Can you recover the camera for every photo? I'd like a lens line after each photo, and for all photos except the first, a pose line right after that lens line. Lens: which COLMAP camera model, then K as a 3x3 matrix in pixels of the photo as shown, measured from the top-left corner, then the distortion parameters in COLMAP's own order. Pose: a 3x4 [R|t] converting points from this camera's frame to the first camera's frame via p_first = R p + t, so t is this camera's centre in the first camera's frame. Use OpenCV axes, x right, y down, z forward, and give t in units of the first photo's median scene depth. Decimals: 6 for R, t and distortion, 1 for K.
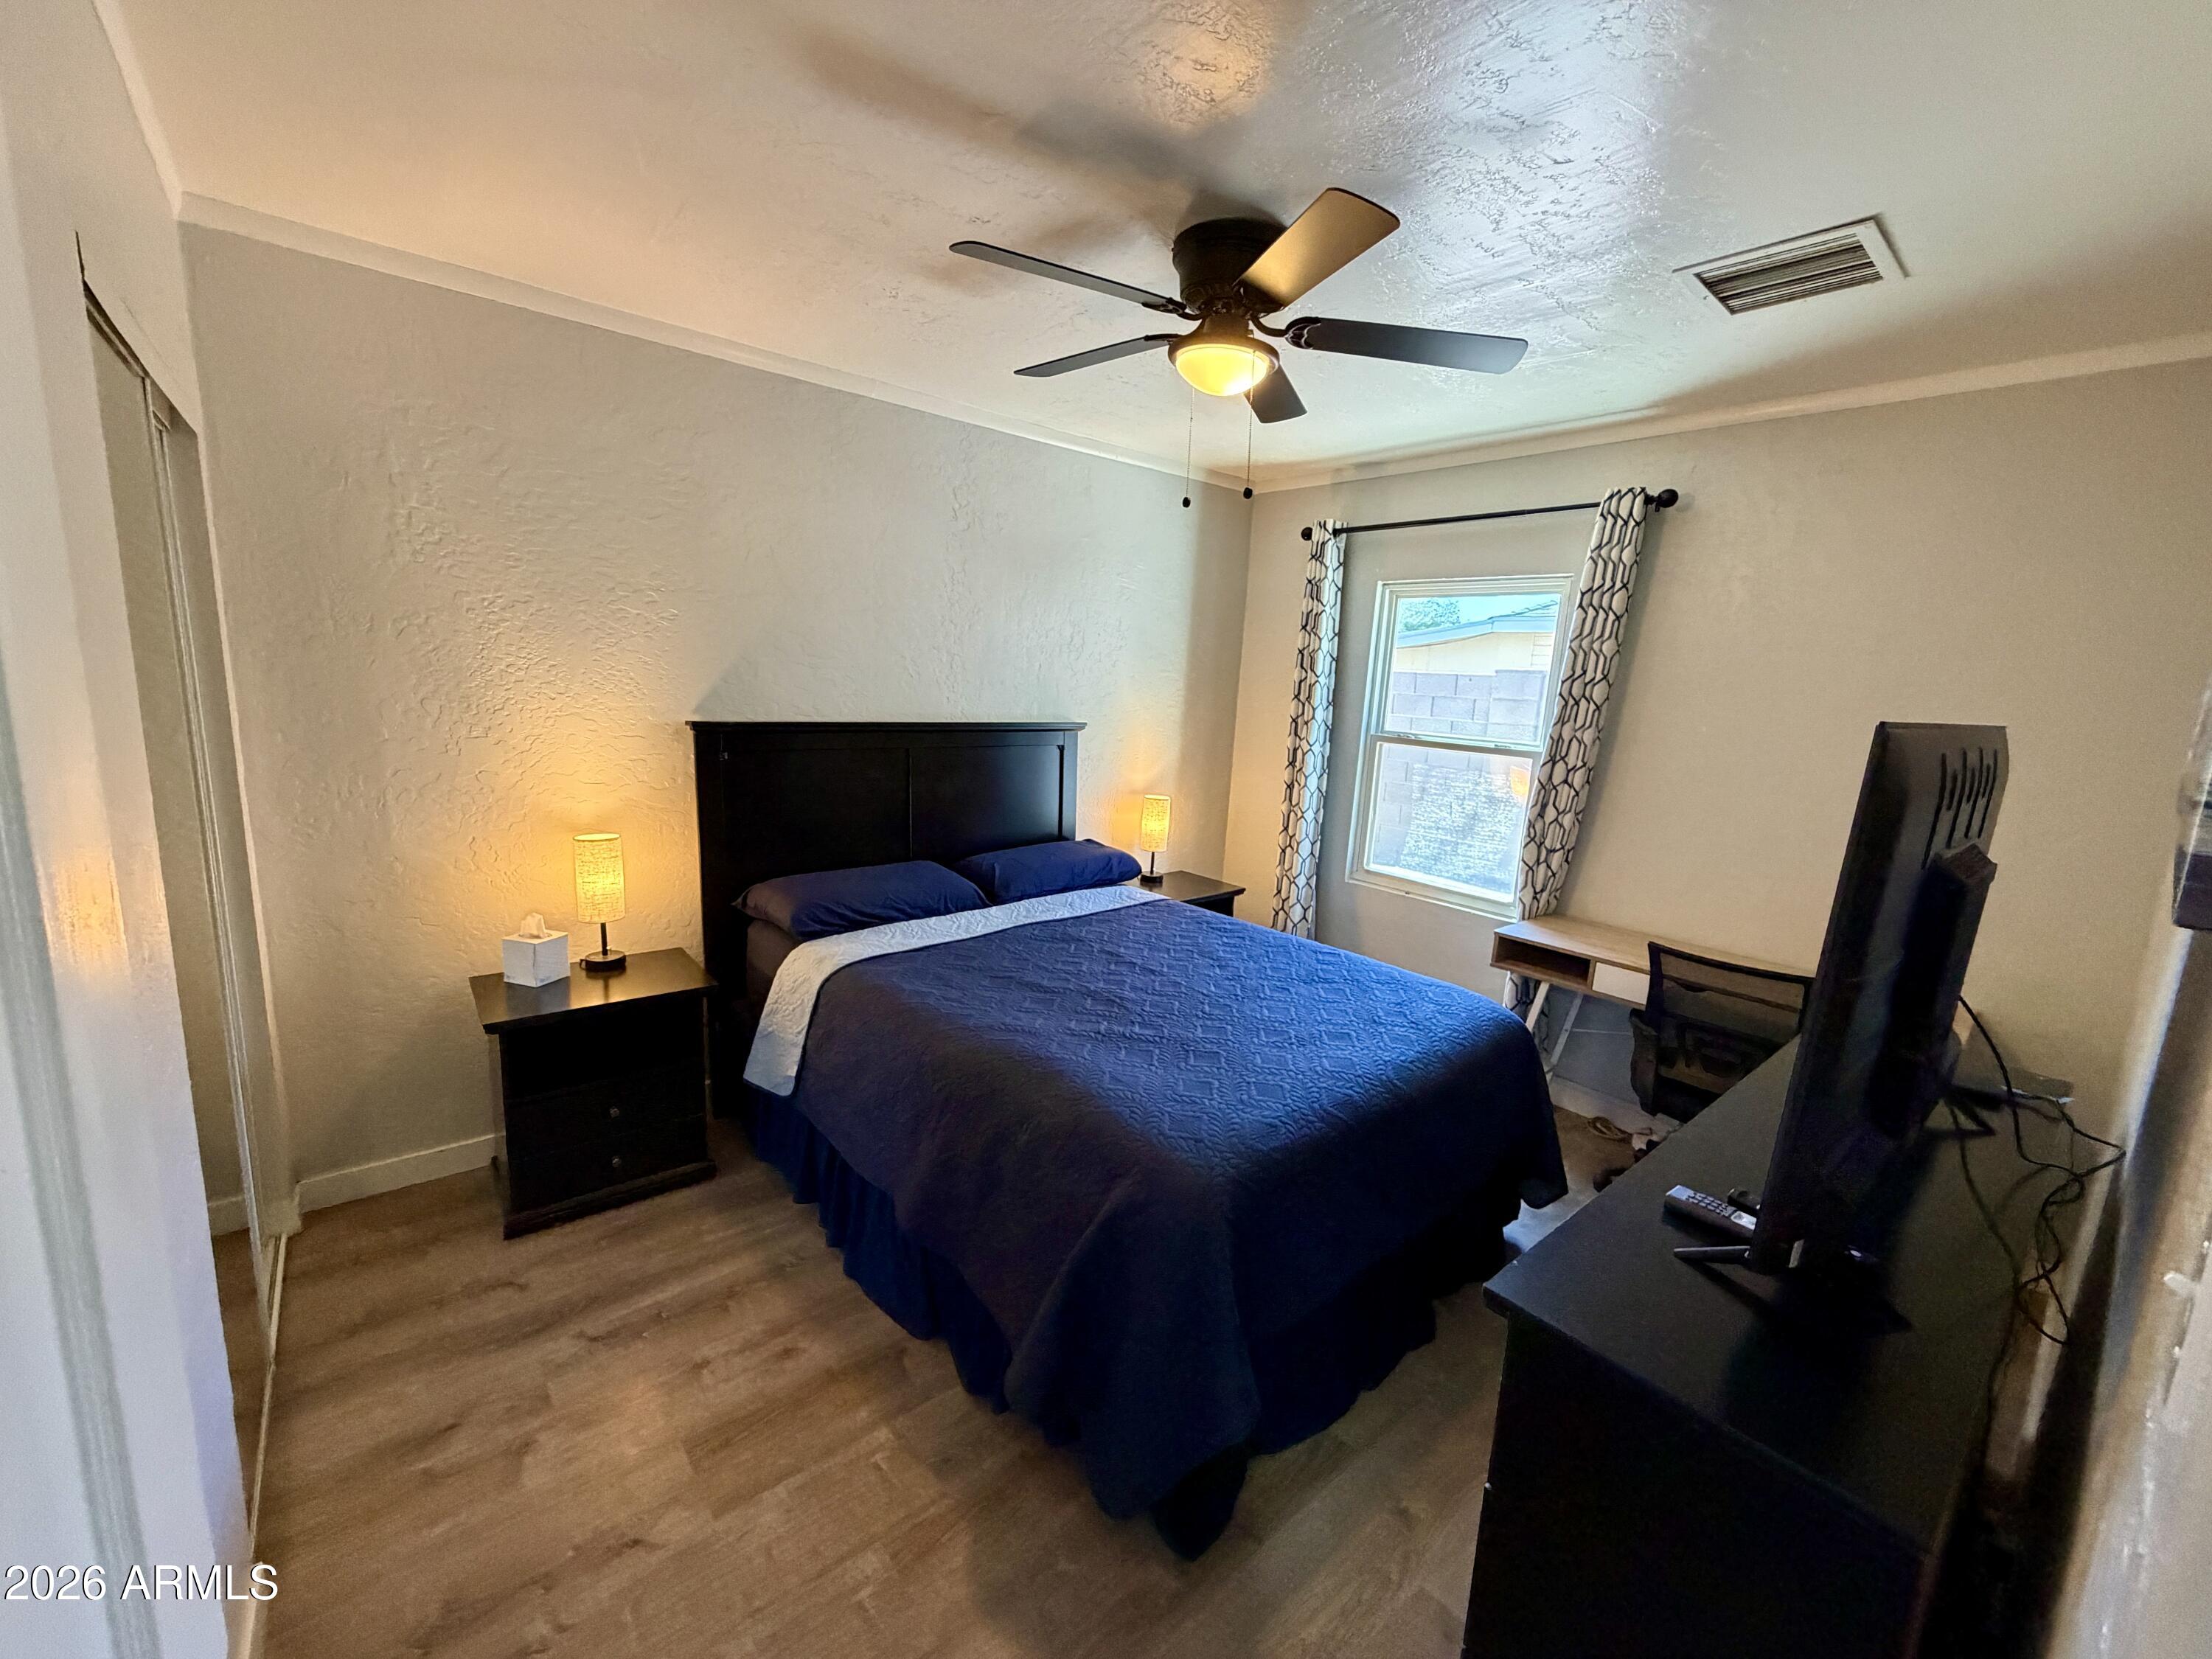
lens RADIAL K [[881.9, 0, 1094.2], [0, 881.9, 833.9], [0, 0, 1]] dist [-0.003145, 0.000863]
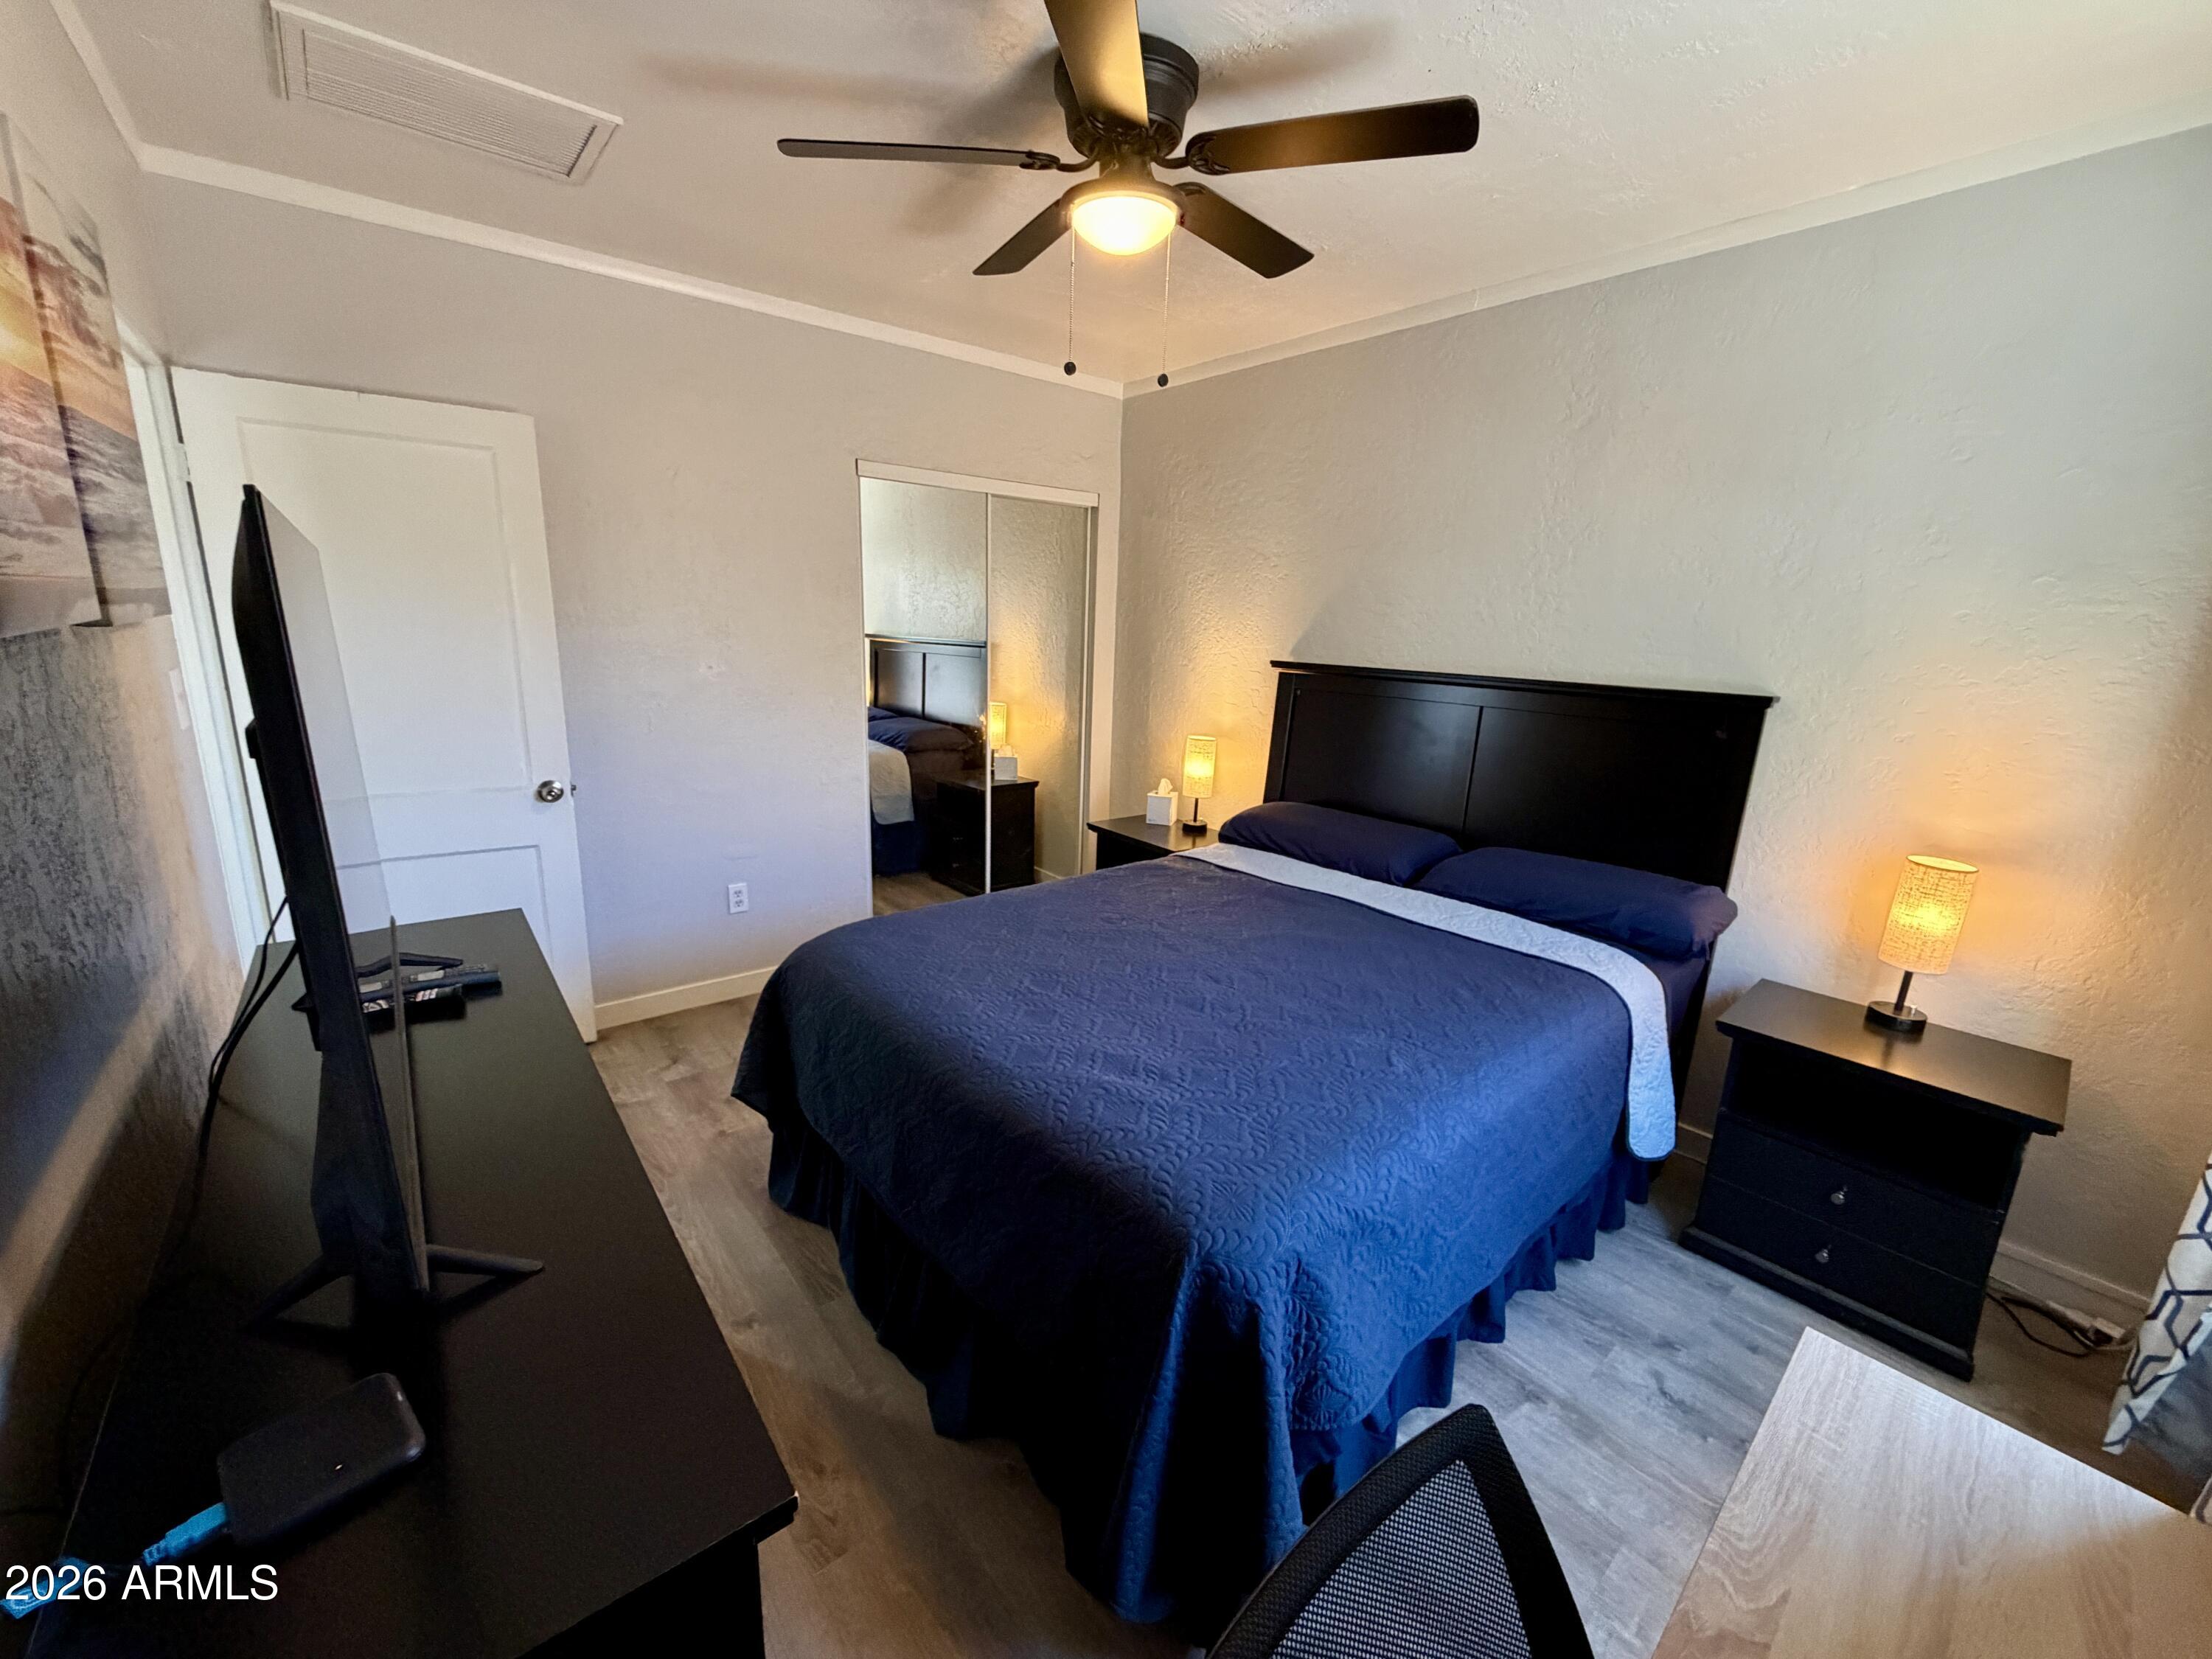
lens RADIAL K [[881.9, 0, 1088.1], [0, 881.9, 825.3], [0, 0, 1]] dist [-0.003145, 0.000863]
pose [[-0.046822, 0.175932, -0.983288, 0.751620], [-0.203060, 0.962138, 0.181817, -0.070039], [0.978046, 0.208180, -0.009324, 0.742163]]
